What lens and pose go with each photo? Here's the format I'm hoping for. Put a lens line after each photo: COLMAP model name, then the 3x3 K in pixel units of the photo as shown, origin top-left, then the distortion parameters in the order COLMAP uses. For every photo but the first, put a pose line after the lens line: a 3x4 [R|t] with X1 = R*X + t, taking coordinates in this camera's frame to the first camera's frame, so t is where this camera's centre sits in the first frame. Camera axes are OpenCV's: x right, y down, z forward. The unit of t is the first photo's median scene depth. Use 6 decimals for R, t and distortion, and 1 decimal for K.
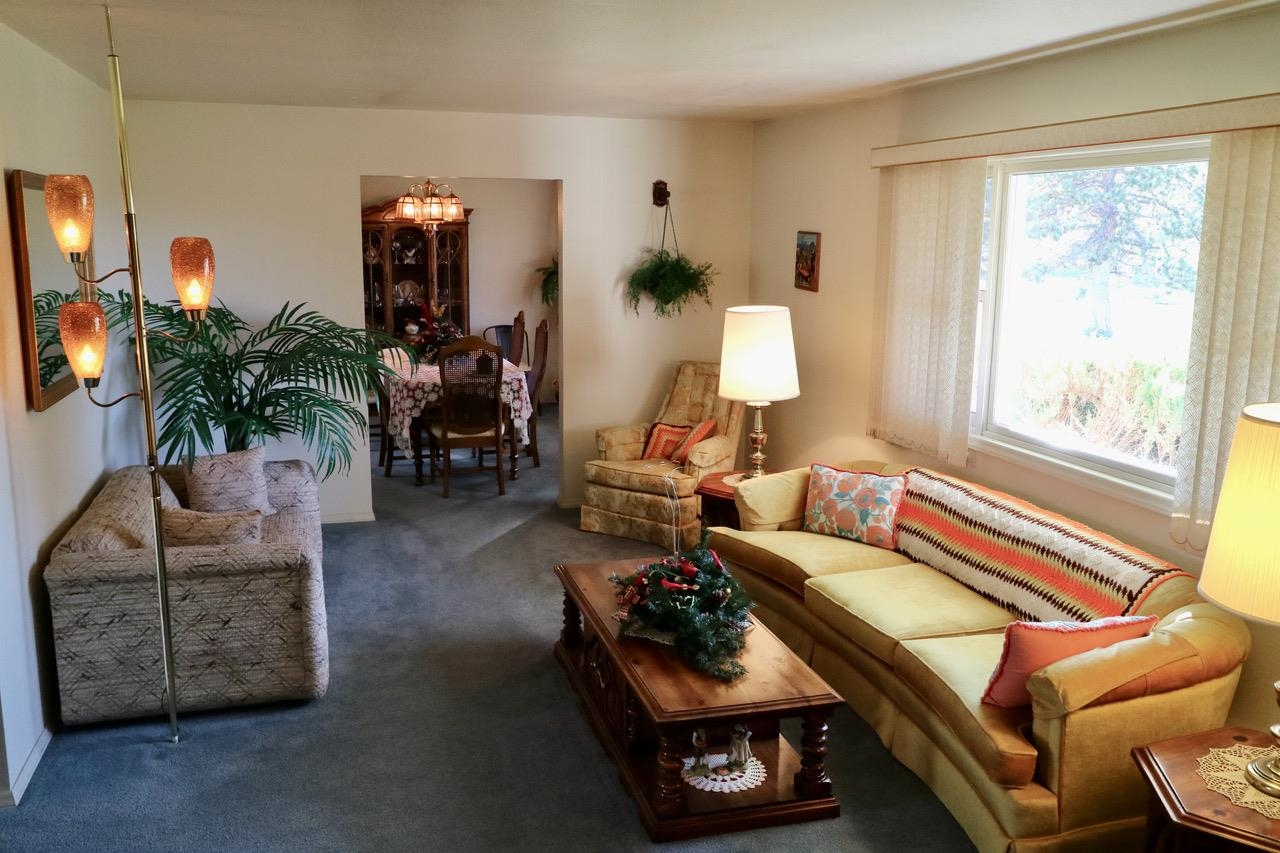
lens RADIAL K [[1112.7, 0, 639.3], [0, 1112.7, 428.2], [0, 0, 1]] dist [0.001807, 0.000383]
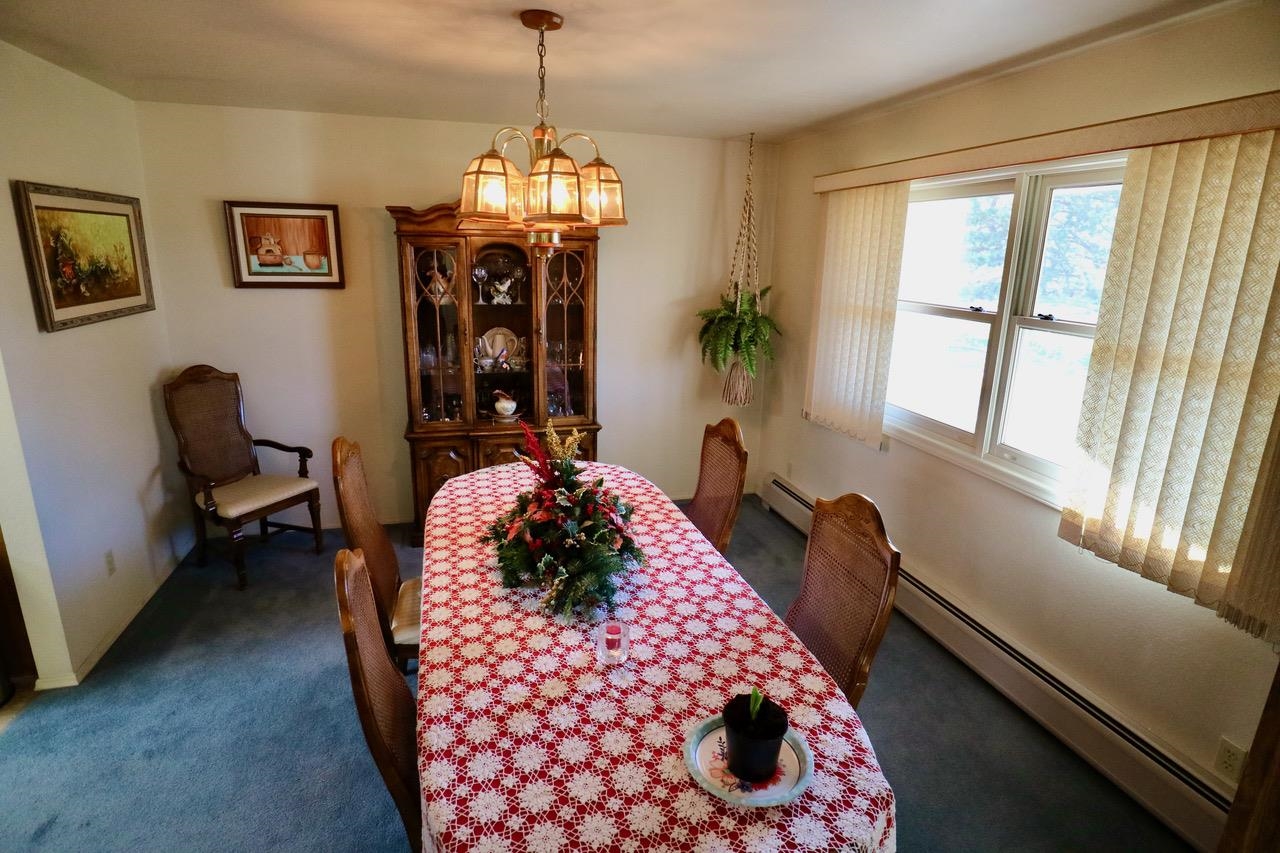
lens RADIAL K [[675.0, 0, 637.9], [0, 675.0, 424.6], [0, 0, 1]] dist [-0.007029, -0.000778]
pose [[0.999779, 0.014961, -0.014787, -0.125148], [-0.013868, 0.997346, 0.071473, -0.109427], [0.015817, -0.071252, 0.997333, 0.626621]]
